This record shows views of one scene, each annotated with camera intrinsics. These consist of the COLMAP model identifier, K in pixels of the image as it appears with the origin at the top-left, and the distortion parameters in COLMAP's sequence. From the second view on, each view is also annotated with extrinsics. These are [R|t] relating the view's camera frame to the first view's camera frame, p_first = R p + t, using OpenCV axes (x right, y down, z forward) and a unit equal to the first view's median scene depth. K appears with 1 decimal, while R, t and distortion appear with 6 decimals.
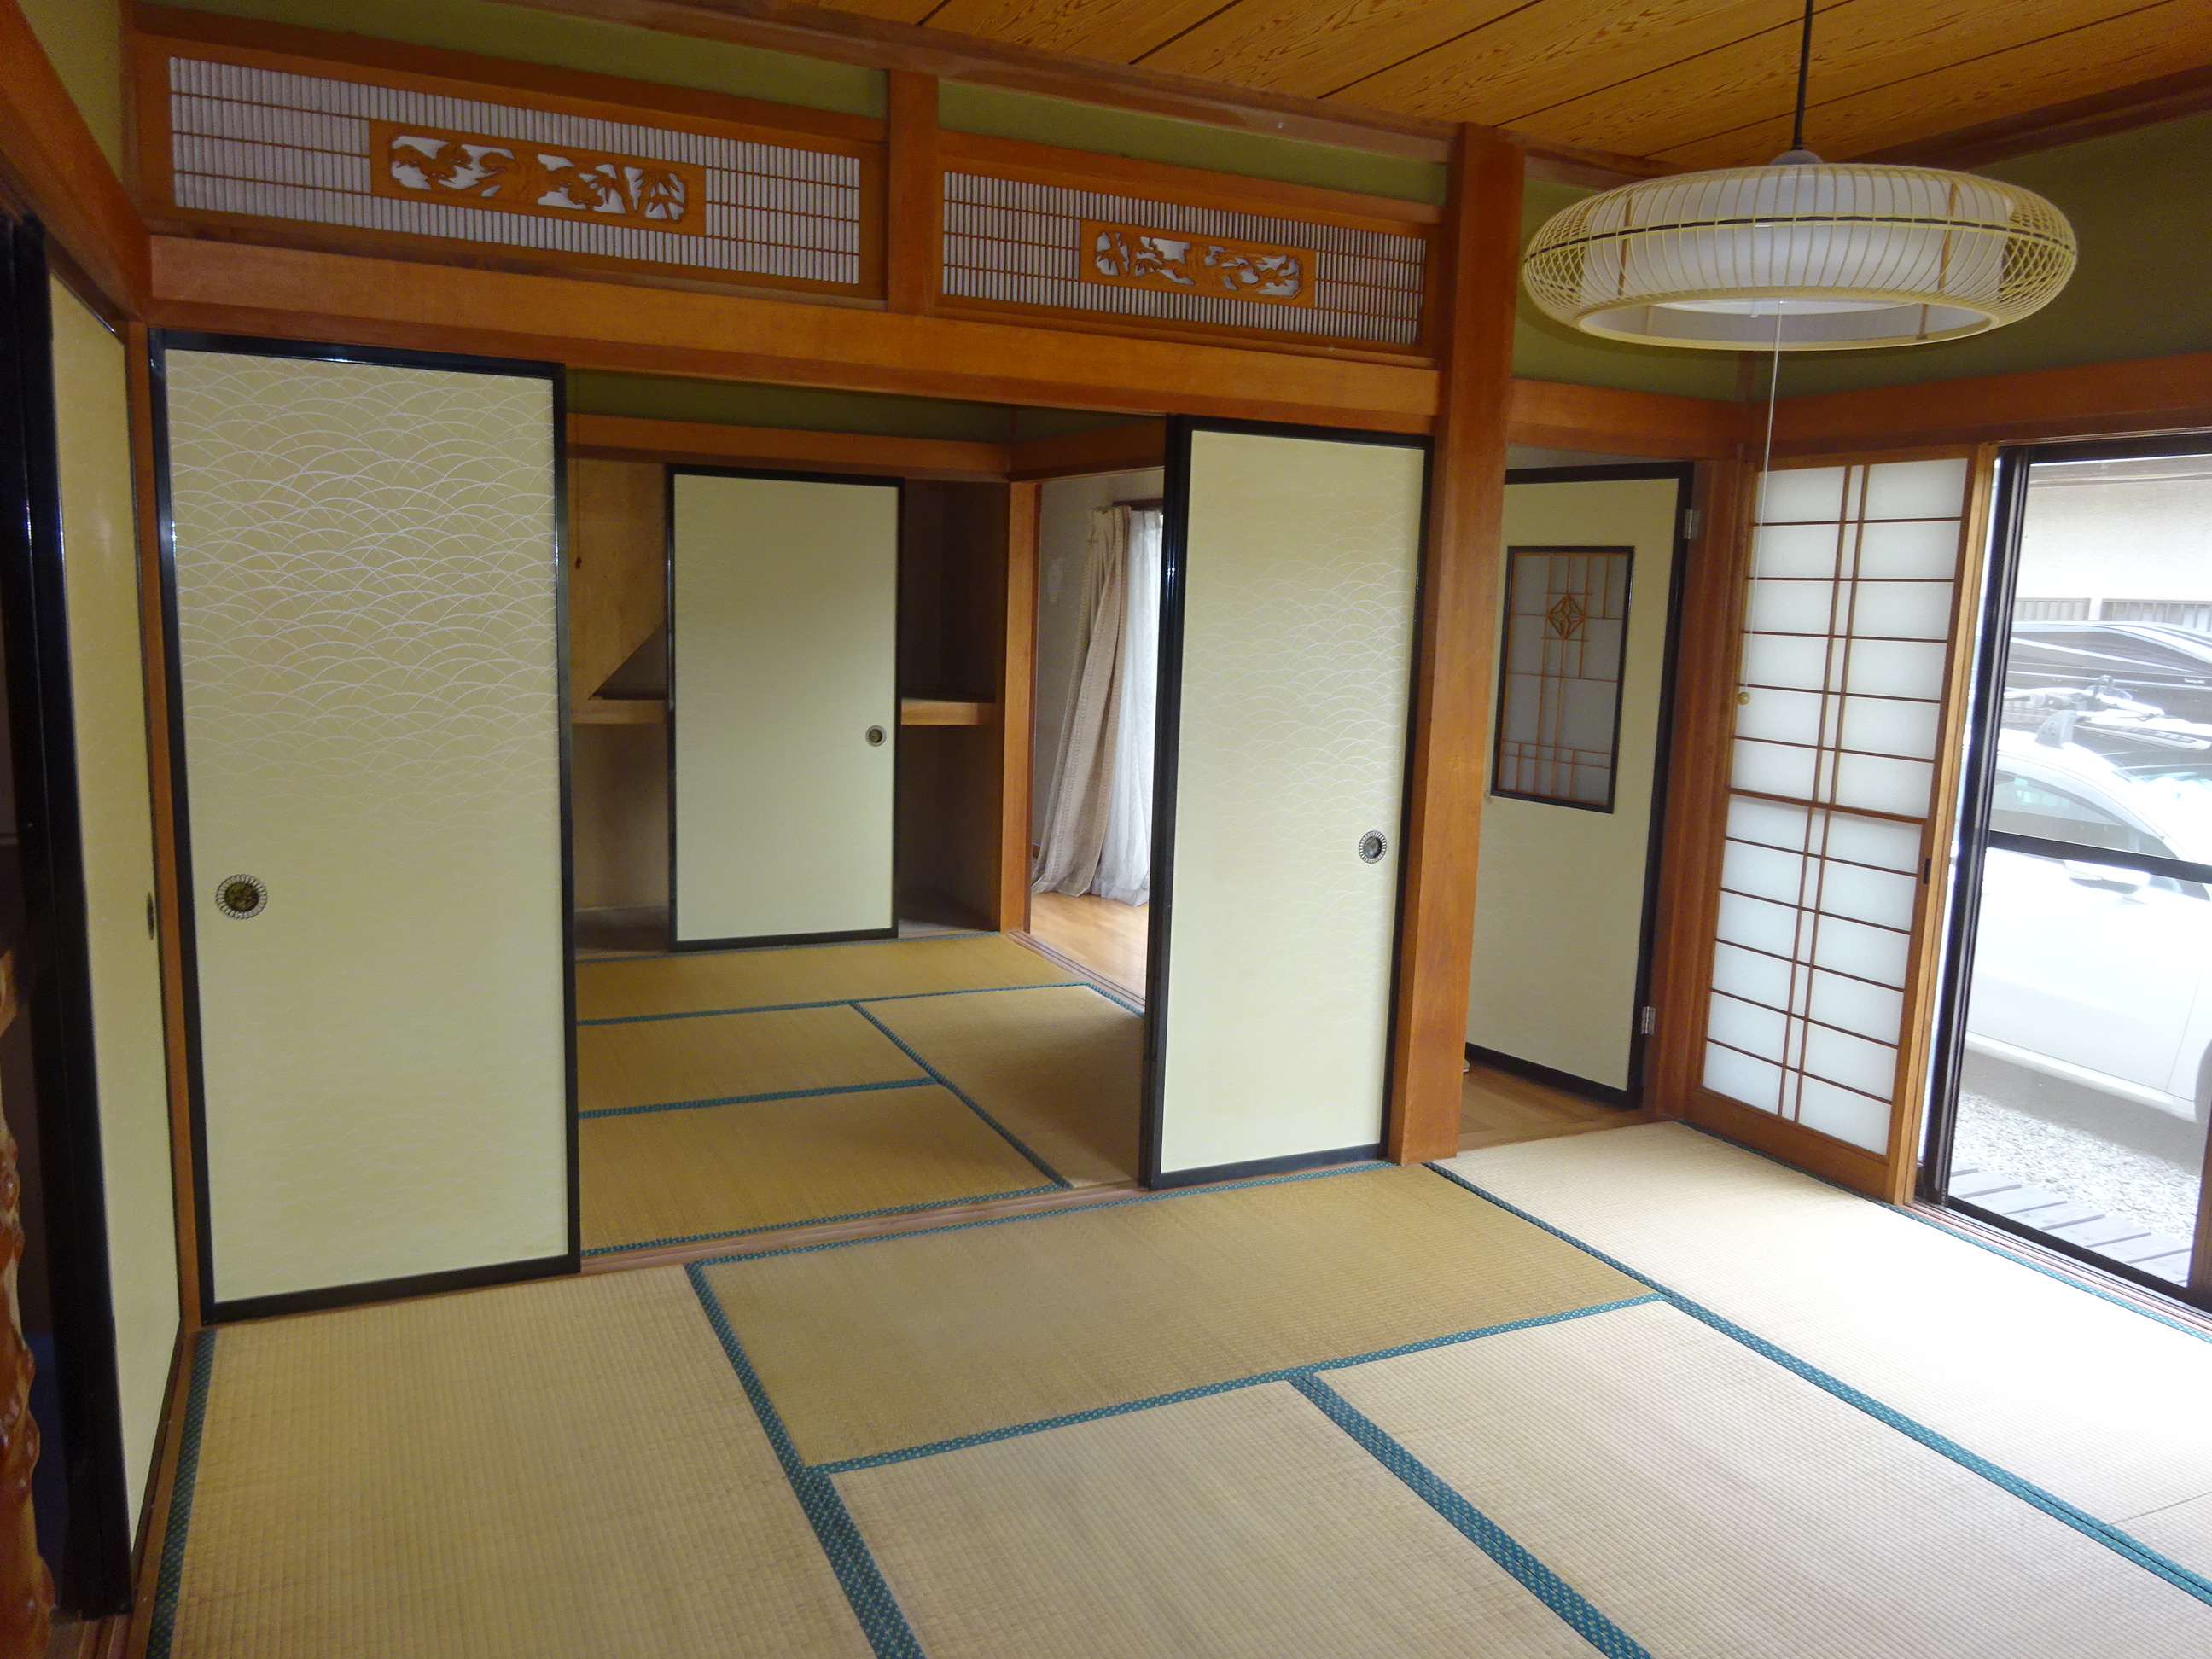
lens RADIAL K [[1623.5, 0, 1116.2], [0, 1623.5, 827.8], [0, 0, 1]] dist [-0.011824, -0.000812]
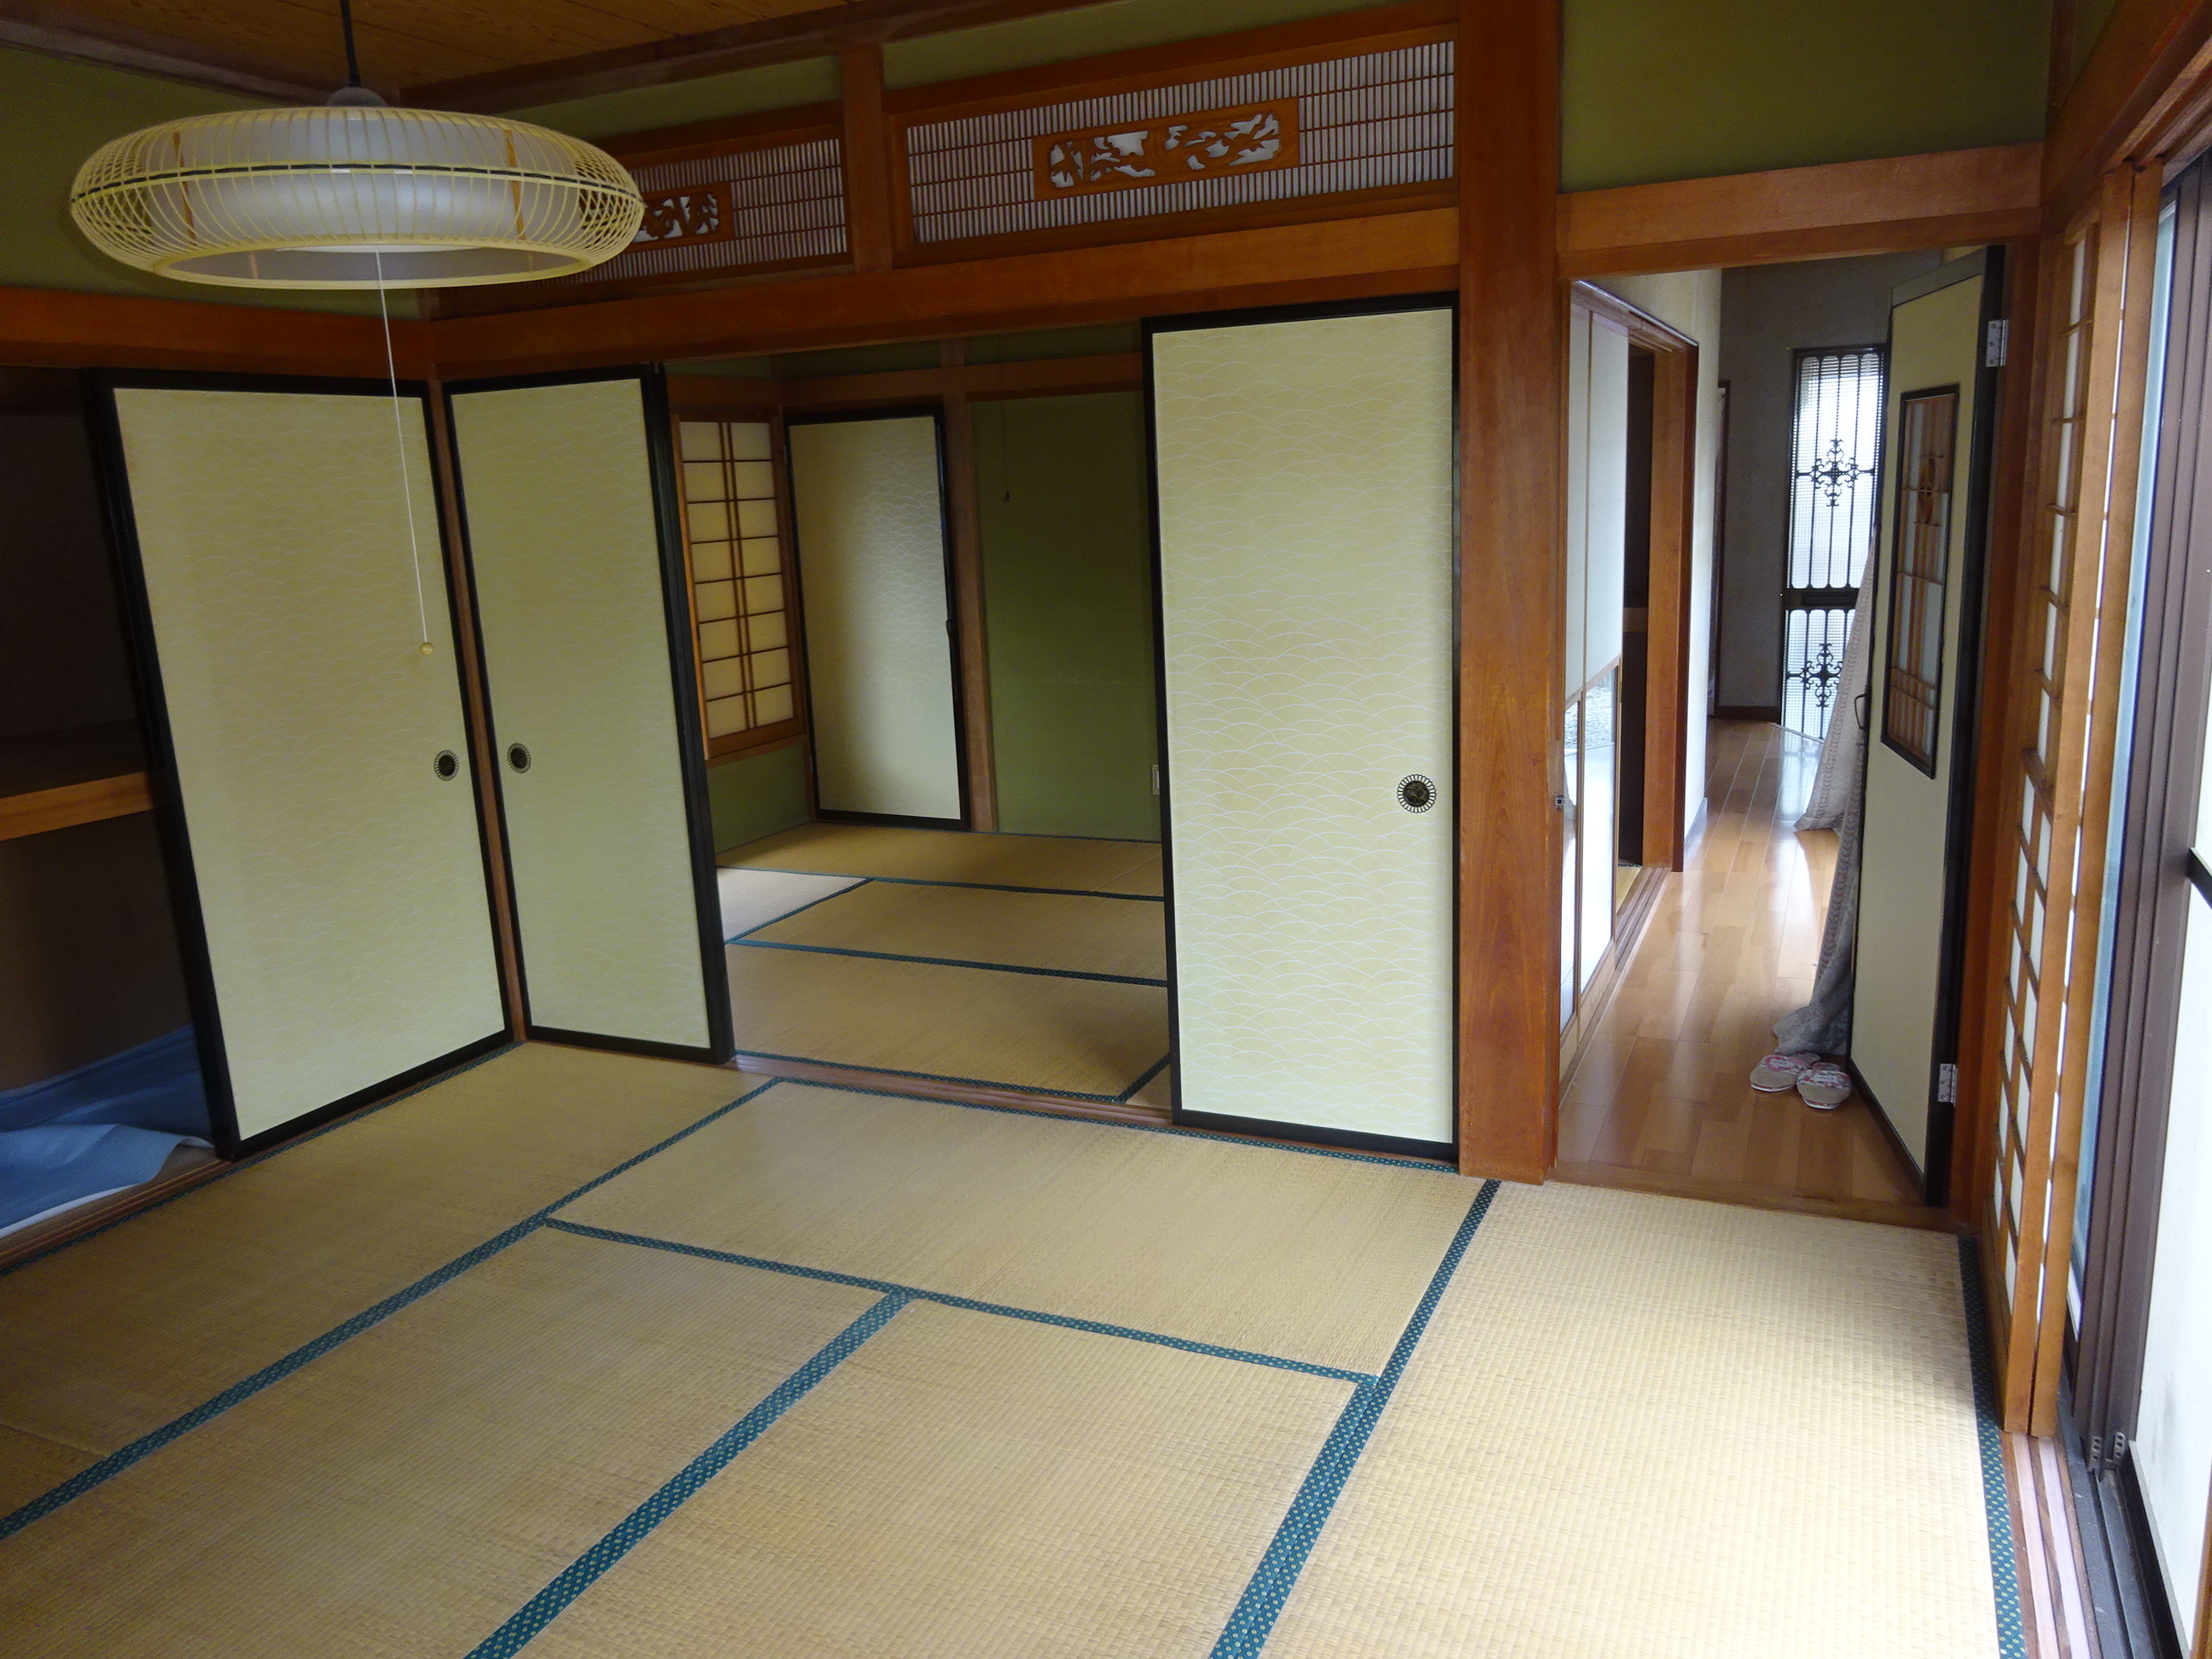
lens RADIAL K [[1623.5, 0, 1118.8], [0, 1623.5, 831.9], [0, 0, 1]] dist [-0.011824, -0.000812]
pose [[0.645333, 0.099187, -0.757434, 0.796562], [-0.047325, 0.994821, 0.089952, -0.041861], [0.762434, -0.022204, 0.646685, 0.379746]]
